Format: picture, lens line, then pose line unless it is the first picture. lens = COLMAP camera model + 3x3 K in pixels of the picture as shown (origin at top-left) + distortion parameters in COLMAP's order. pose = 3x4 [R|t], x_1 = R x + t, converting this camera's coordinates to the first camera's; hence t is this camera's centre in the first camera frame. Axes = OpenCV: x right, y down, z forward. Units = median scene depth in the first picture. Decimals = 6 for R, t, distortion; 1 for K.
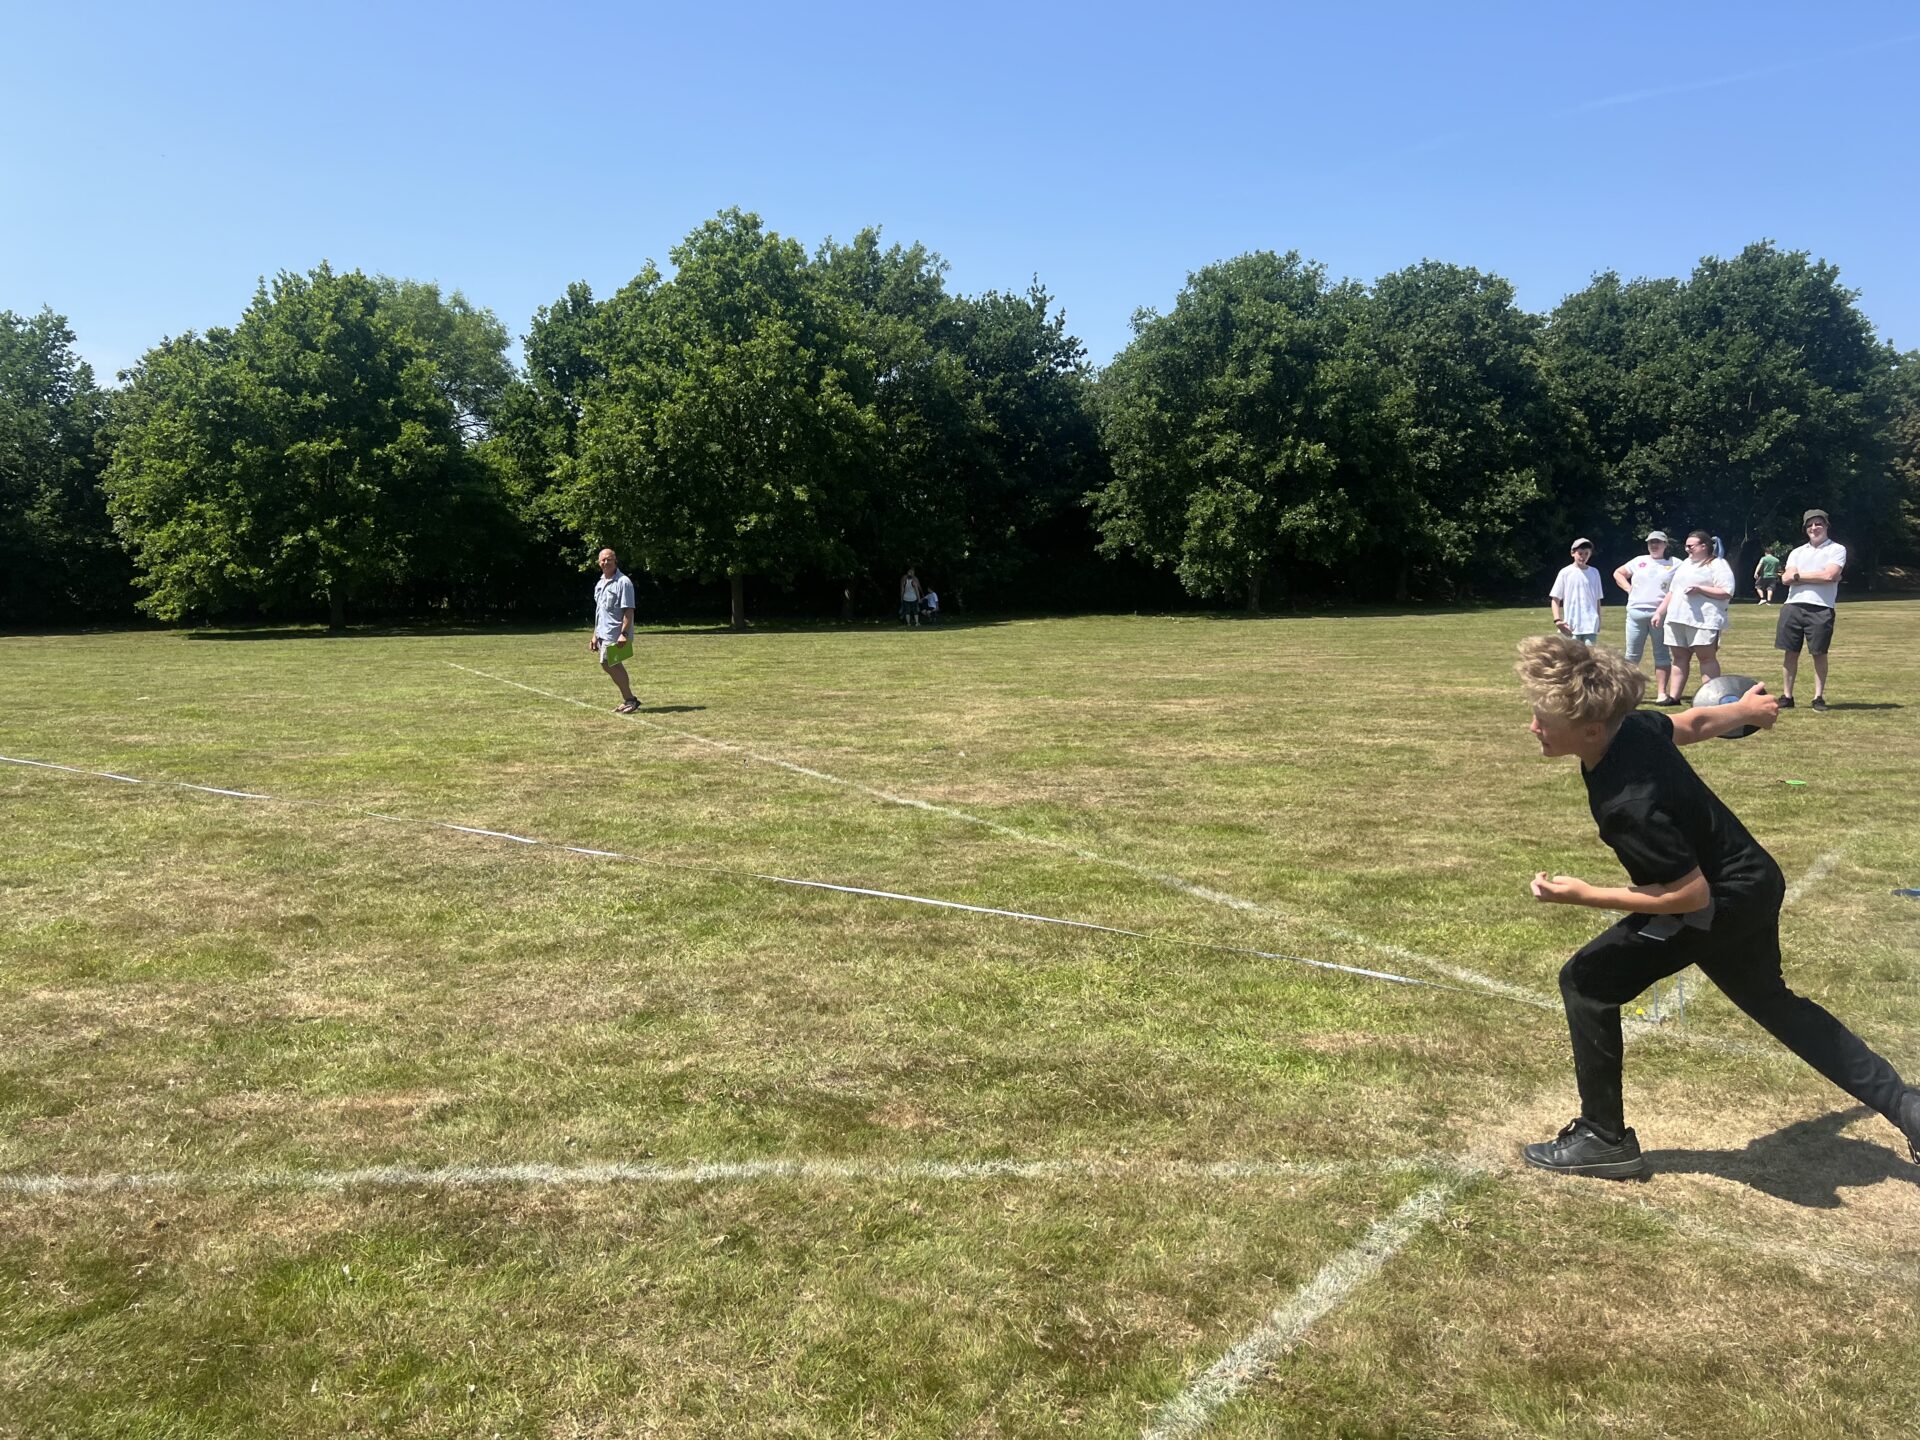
lens RADIAL K [[1440.2, 0, 950.5], [0, 1440.2, 723.3], [0, 0, 1]] dist [0.047547, -0.054404]
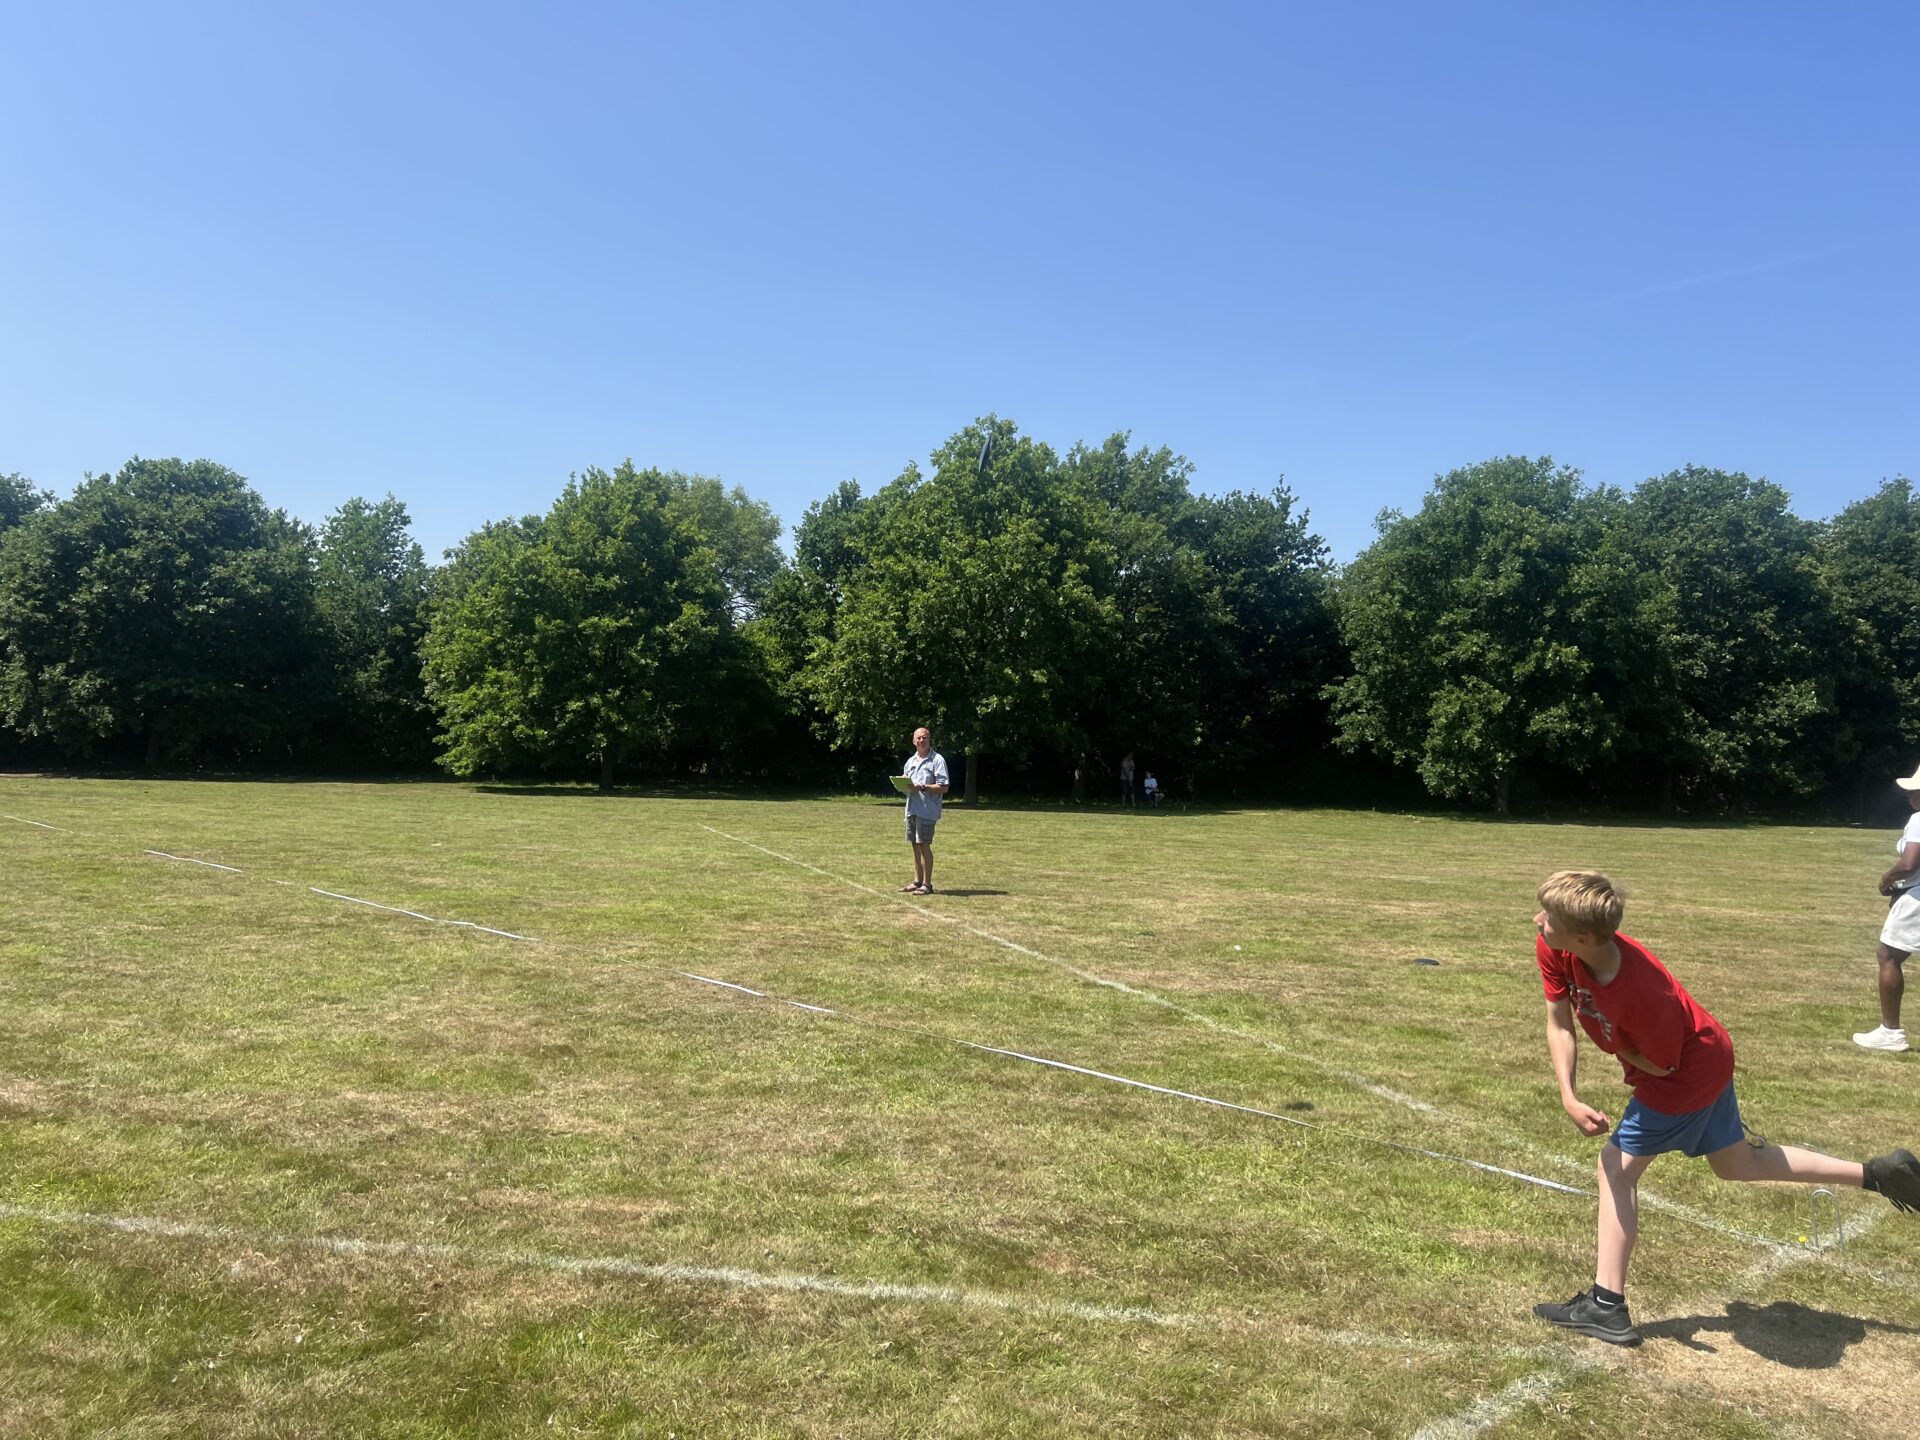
lens RADIAL K [[1440.2, 0, 950.5], [0, 1440.2, 723.3], [0, 0, 1]] dist [0.047547, -0.054404]
pose [[0.985461, 0.039628, -0.165216, 0.036234], [-0.059960, 0.990967, -0.119954, 0.000008], [0.158970, 0.128116, 0.978936, -0.107316]]
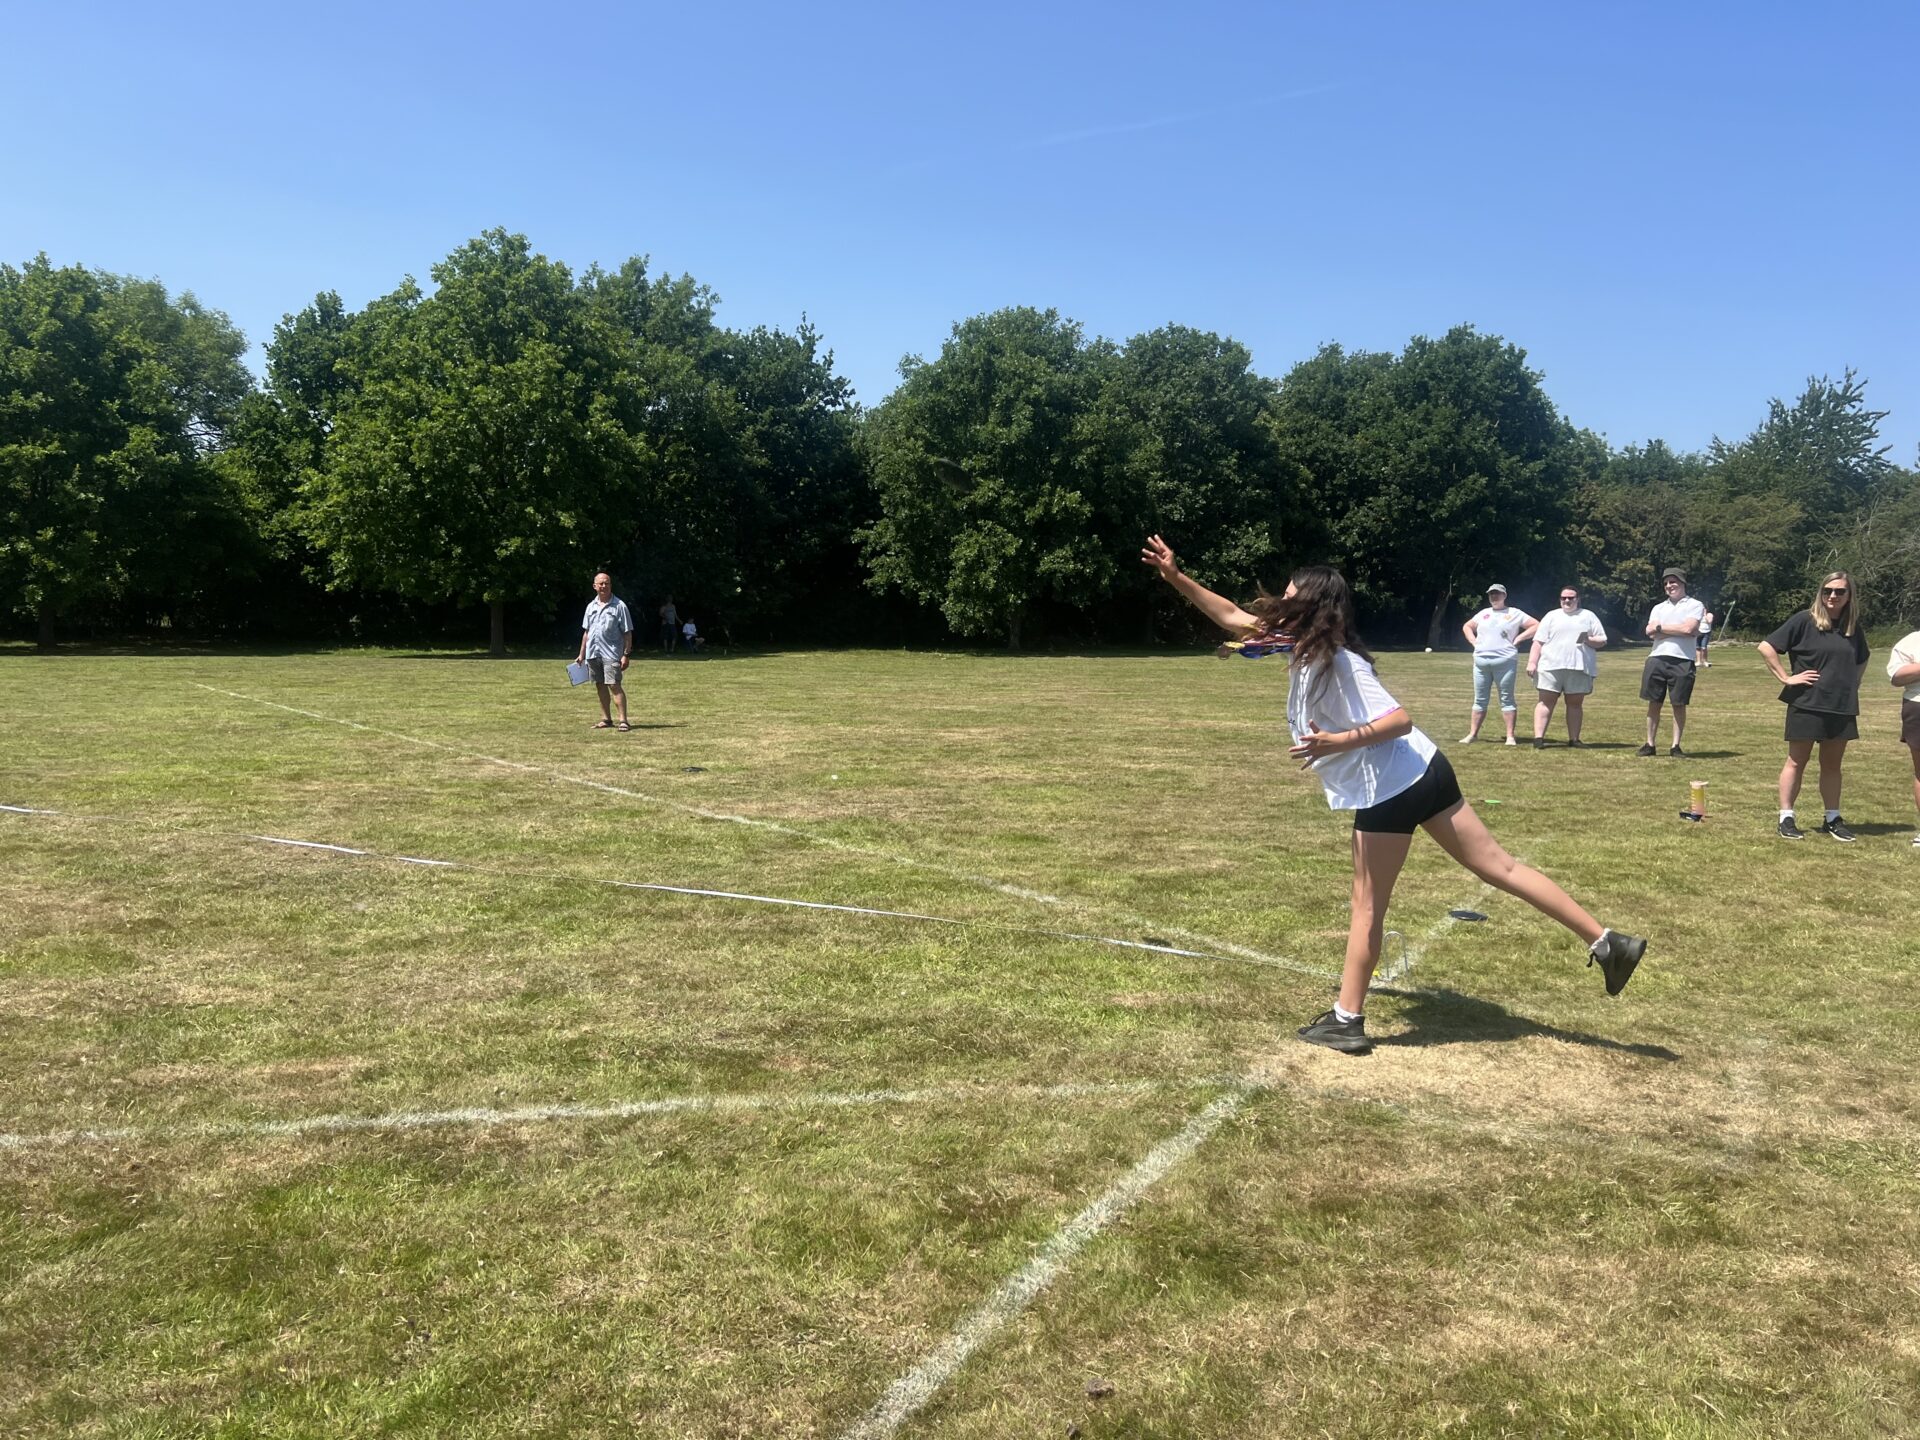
lens RADIAL K [[1442.9, 0, 950.0], [0, 1442.9, 731.8], [0, 0, 1]] dist [0.049720, -0.053355]
pose [[0.985517, 0.012042, 0.169146, -0.074092], [-0.008912, 0.999775, -0.019248, 0.017356], [-0.169340, 0.017462, 0.985403, -0.125411]]
